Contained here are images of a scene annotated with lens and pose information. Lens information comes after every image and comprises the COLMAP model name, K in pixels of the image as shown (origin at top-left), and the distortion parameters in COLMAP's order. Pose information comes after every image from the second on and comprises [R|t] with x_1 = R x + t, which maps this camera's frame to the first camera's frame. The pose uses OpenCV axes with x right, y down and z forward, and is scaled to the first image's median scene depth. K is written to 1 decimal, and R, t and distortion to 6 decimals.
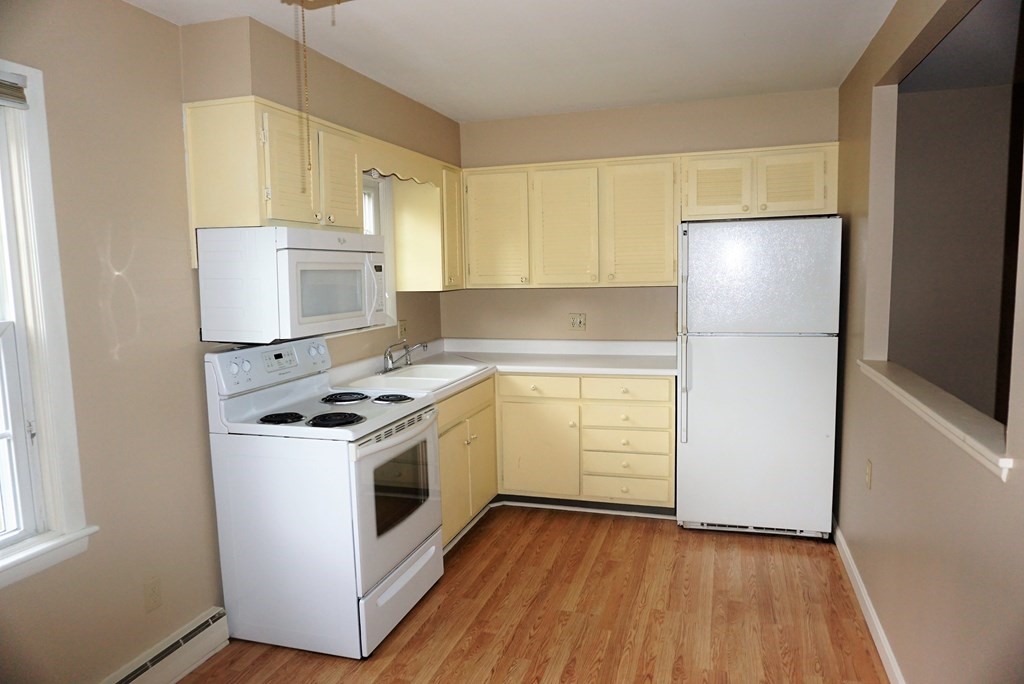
lens RADIAL K [[692.9, 0, 515.1], [0, 692.9, 344.4], [0, 0, 1]] dist [-0.006845, -0.000807]
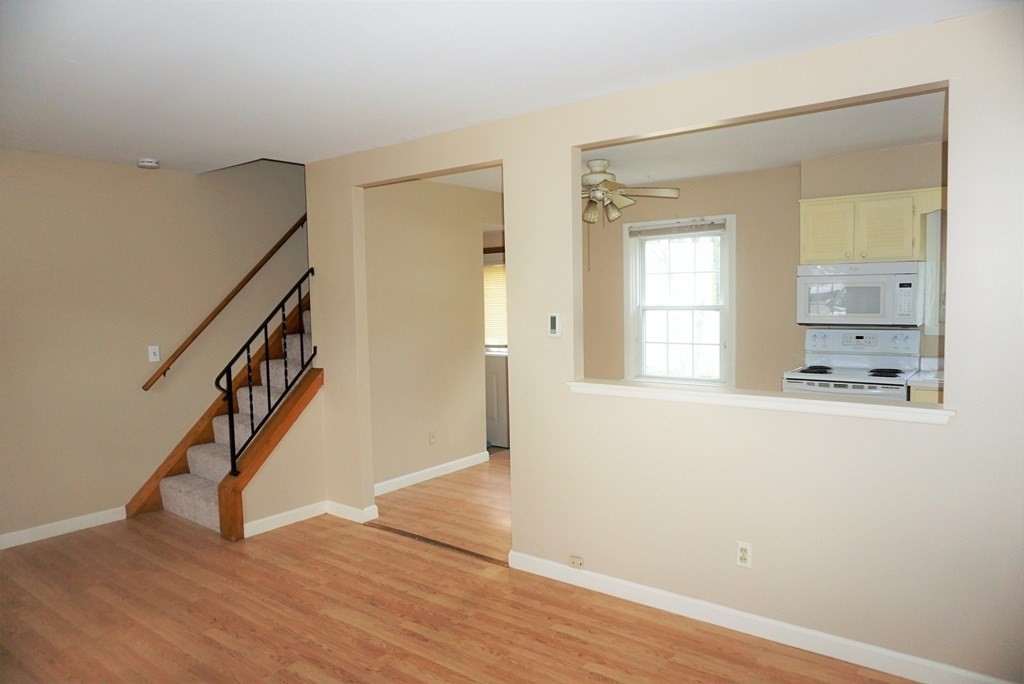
lens RADIAL K [[692.9, 0, 515.1], [0, 692.9, 344.4], [0, 0, 1]] dist [-0.006845, -0.000807]
pose [[-0.367562, 0.100172, -0.924588, 1.232613], [-0.074949, 0.987758, 0.136811, -0.107962], [0.926974, 0.119584, -0.355555, 0.676583]]
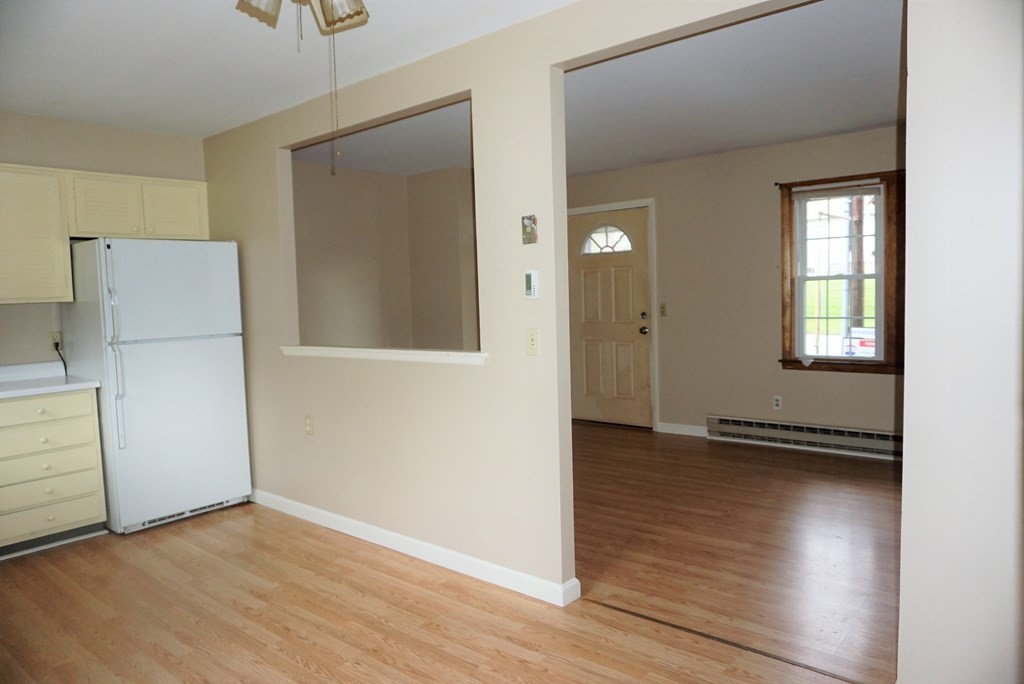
lens RADIAL K [[692.9, 0, 515.1], [0, 692.9, 344.4], [0, 0, 1]] dist [-0.006845, -0.000807]
pose [[0.401950, -0.060397, 0.913668, -0.472096], [0.125053, 0.992094, 0.010566, 0.051814], [-0.907082, 0.110009, 0.406325, 0.035364]]
